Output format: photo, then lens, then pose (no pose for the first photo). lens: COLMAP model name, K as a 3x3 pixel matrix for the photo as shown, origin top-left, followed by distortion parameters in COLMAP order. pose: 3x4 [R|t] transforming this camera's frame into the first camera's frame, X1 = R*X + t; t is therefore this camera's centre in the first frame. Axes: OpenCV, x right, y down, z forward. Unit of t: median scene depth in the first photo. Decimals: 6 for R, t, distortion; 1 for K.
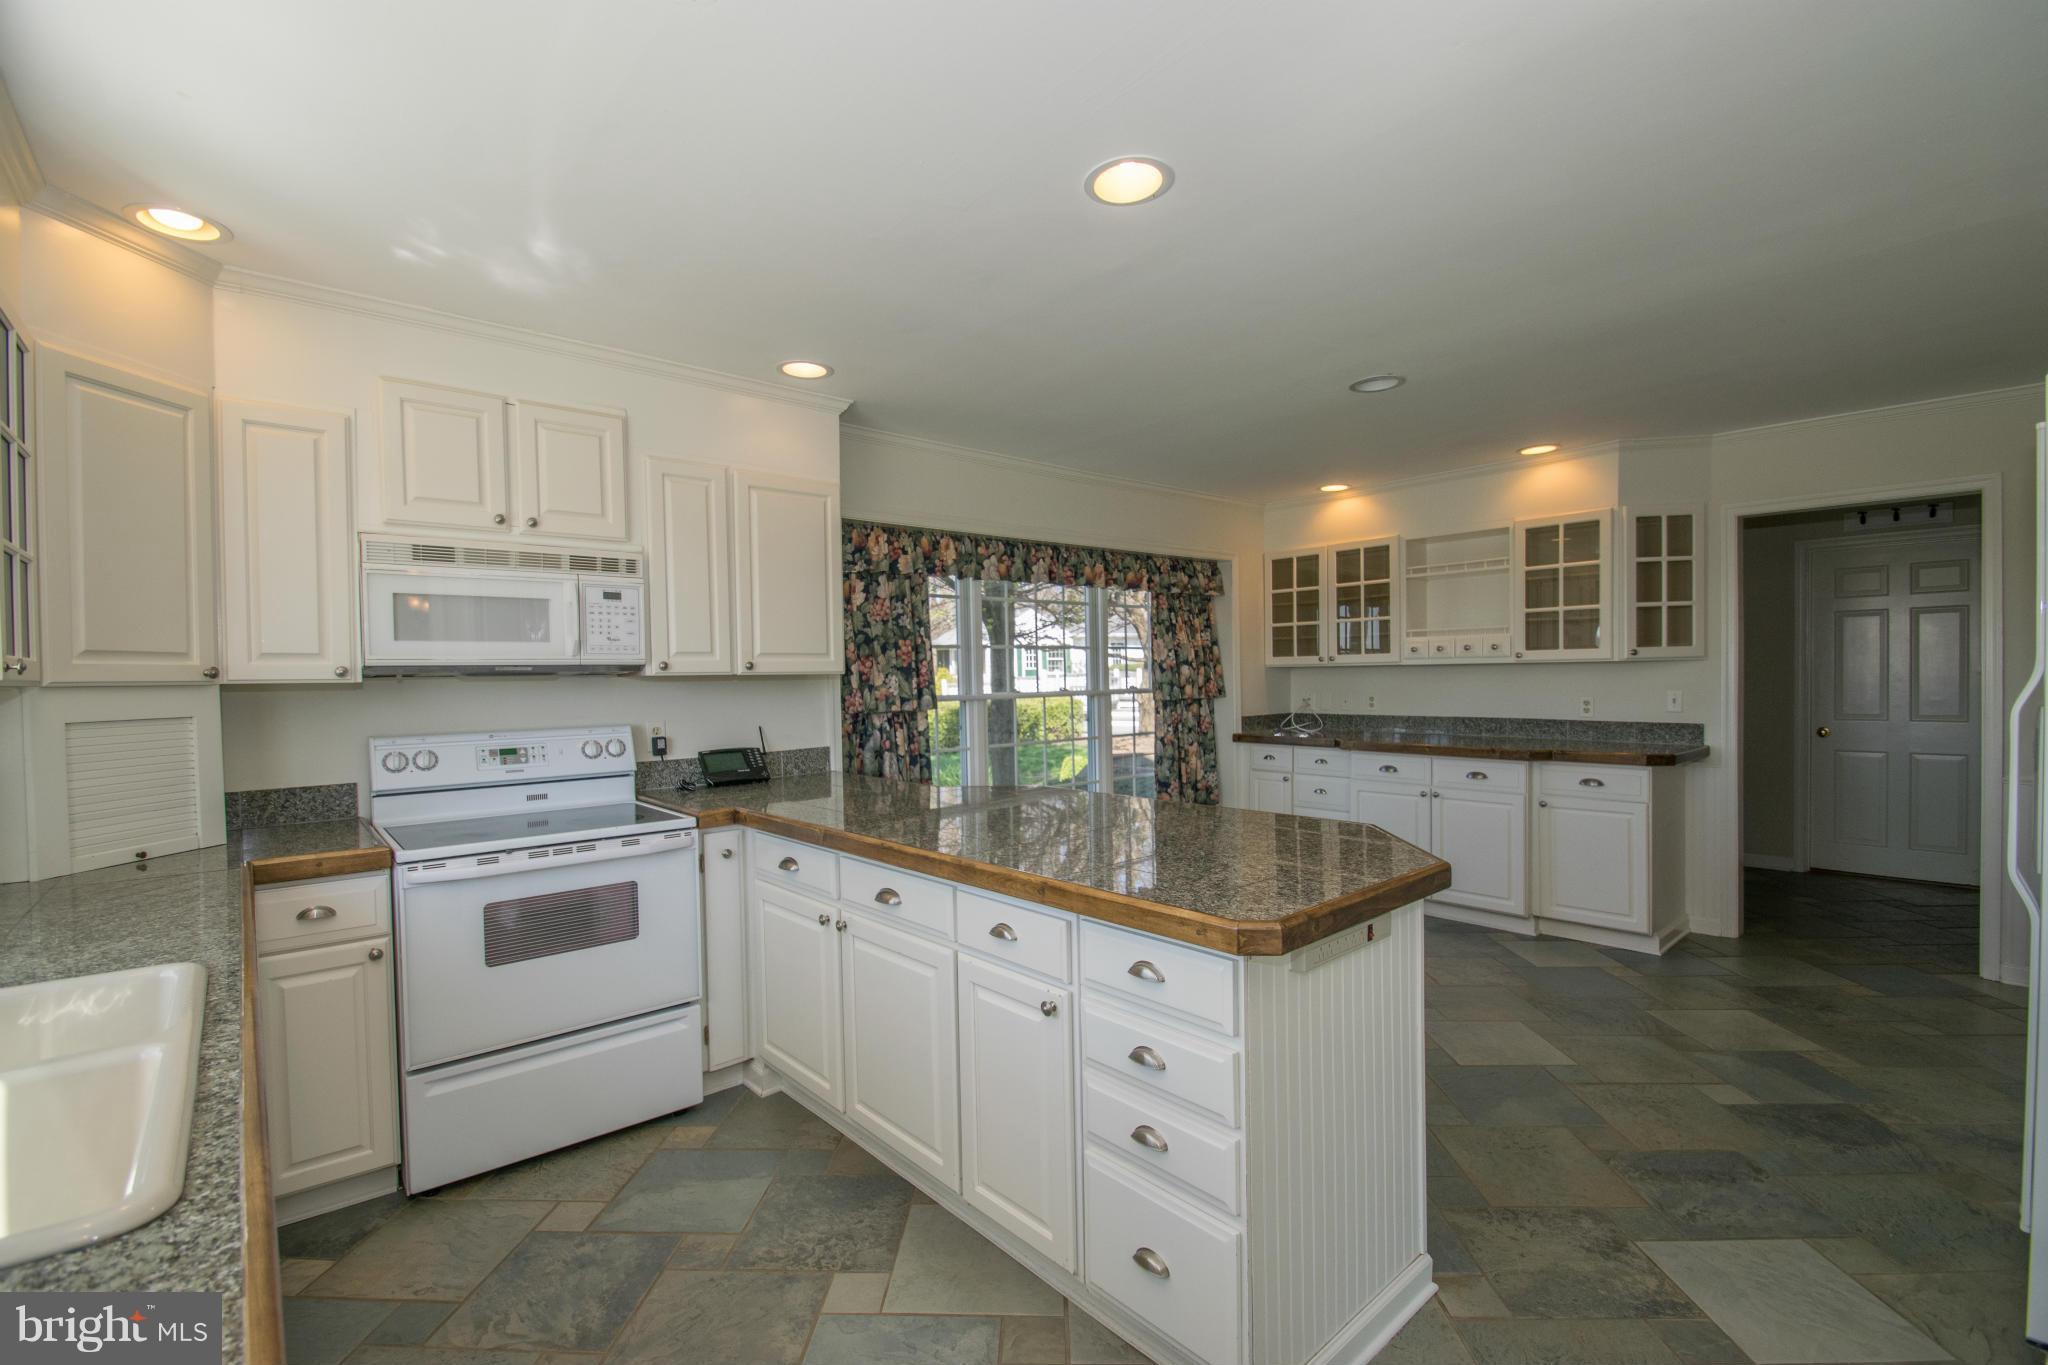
lens RADIAL K [[905.0, 0, 1014.5], [0, 905.0, 693.5], [0, 0, 1]] dist [0.002350, -0.008546]
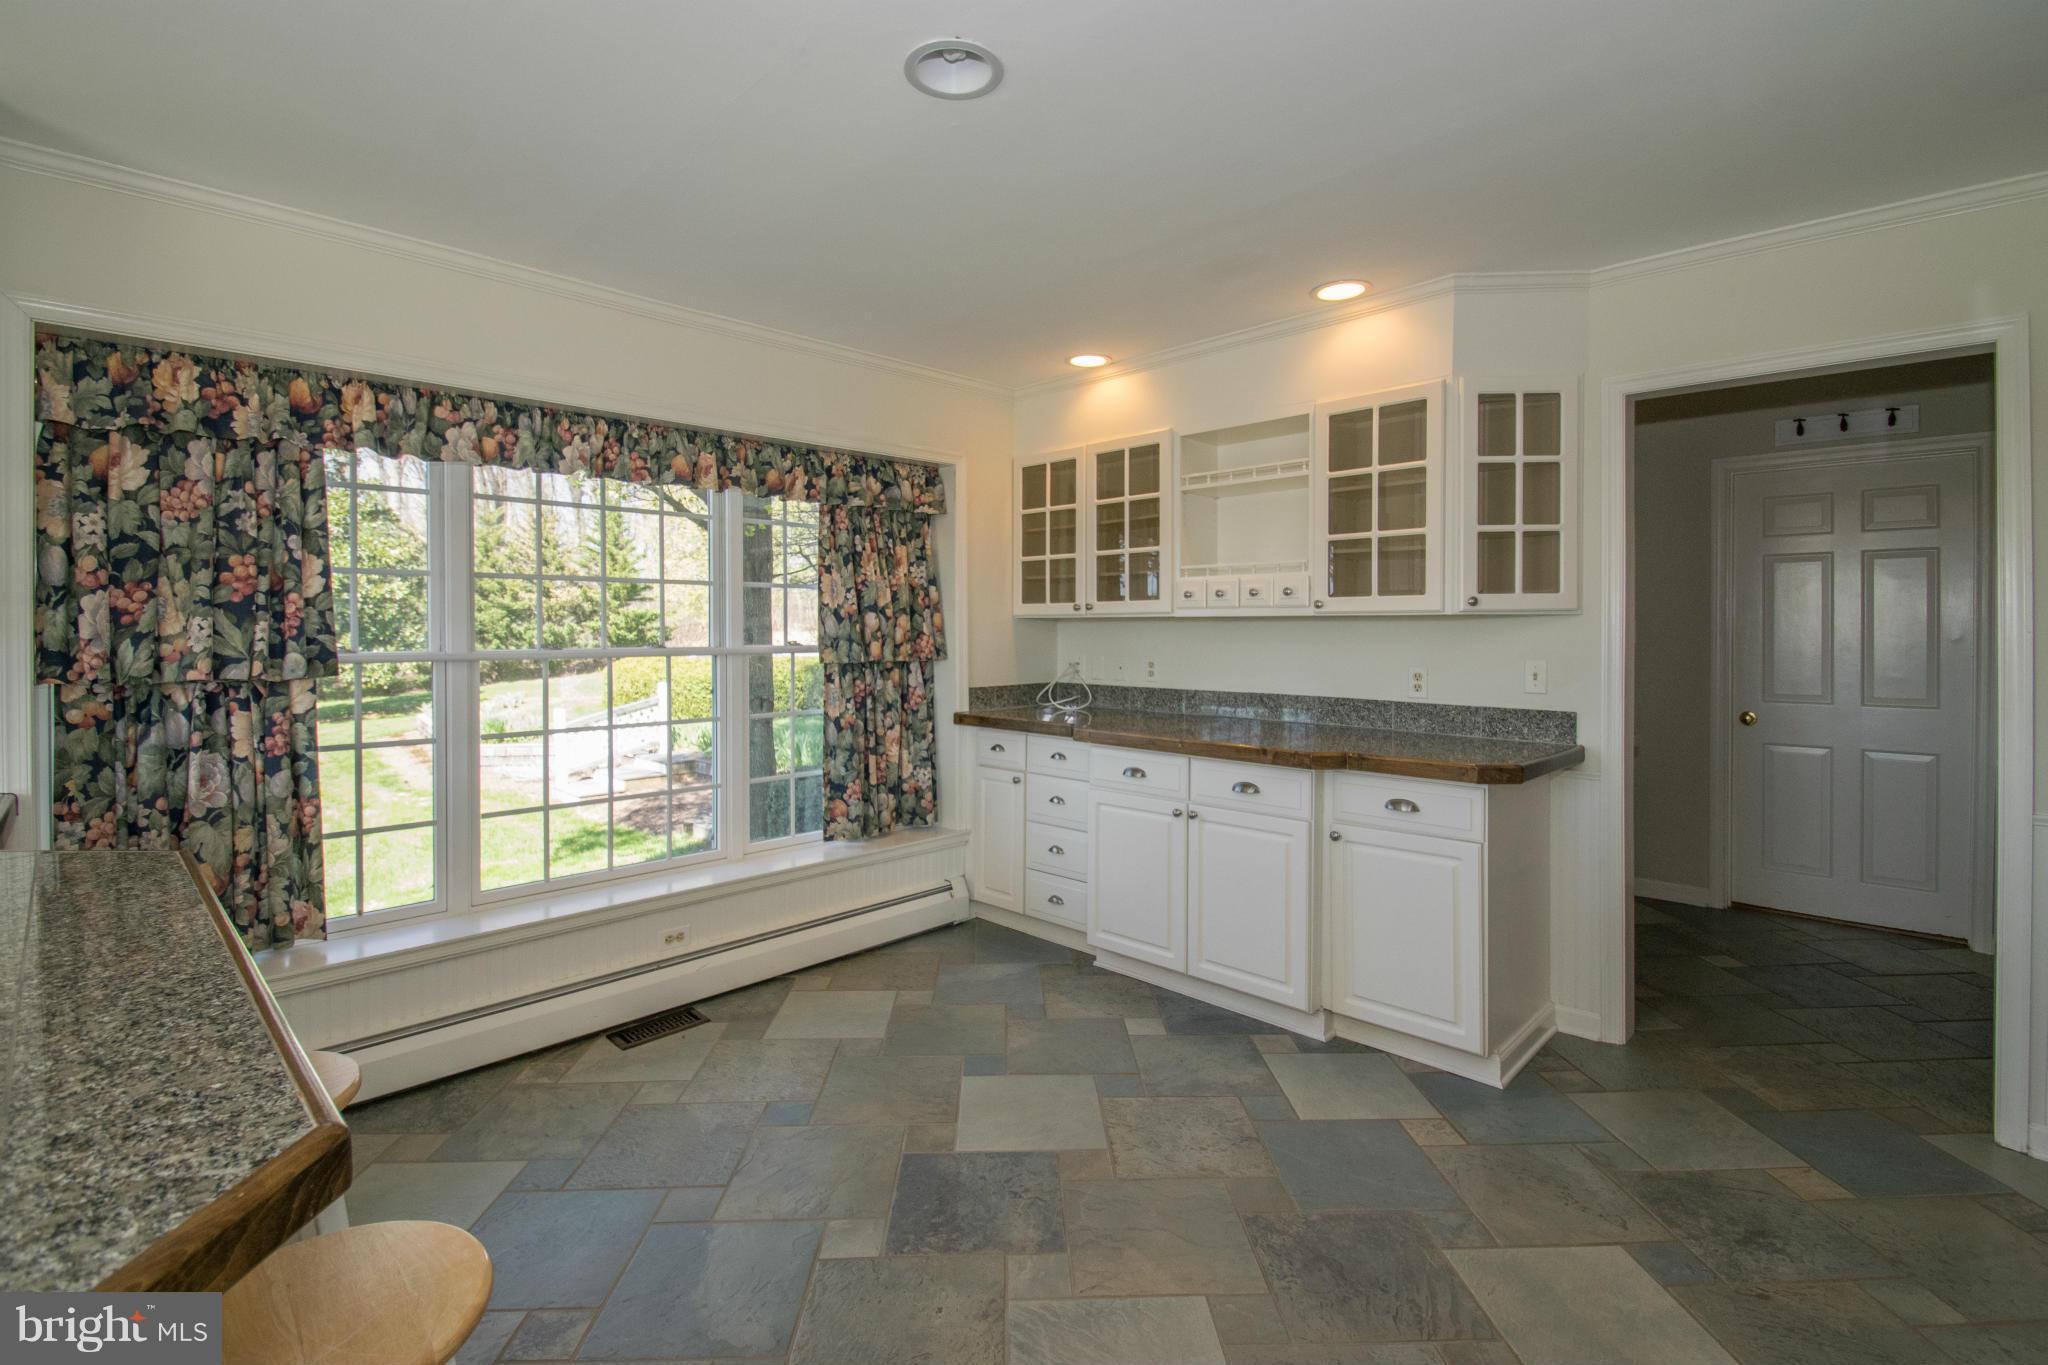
lens RADIAL K [[928.4, 0, 1045.9], [0, 928.4, 633.2], [0, 0, 1]] dist [-0.001020, -0.000248]
pose [[0.996280, 0.015590, 0.084758, 0.286241], [-0.014210, 0.999757, -0.016865, -0.006336], [-0.085001, 0.015598, 0.996259, 0.321728]]
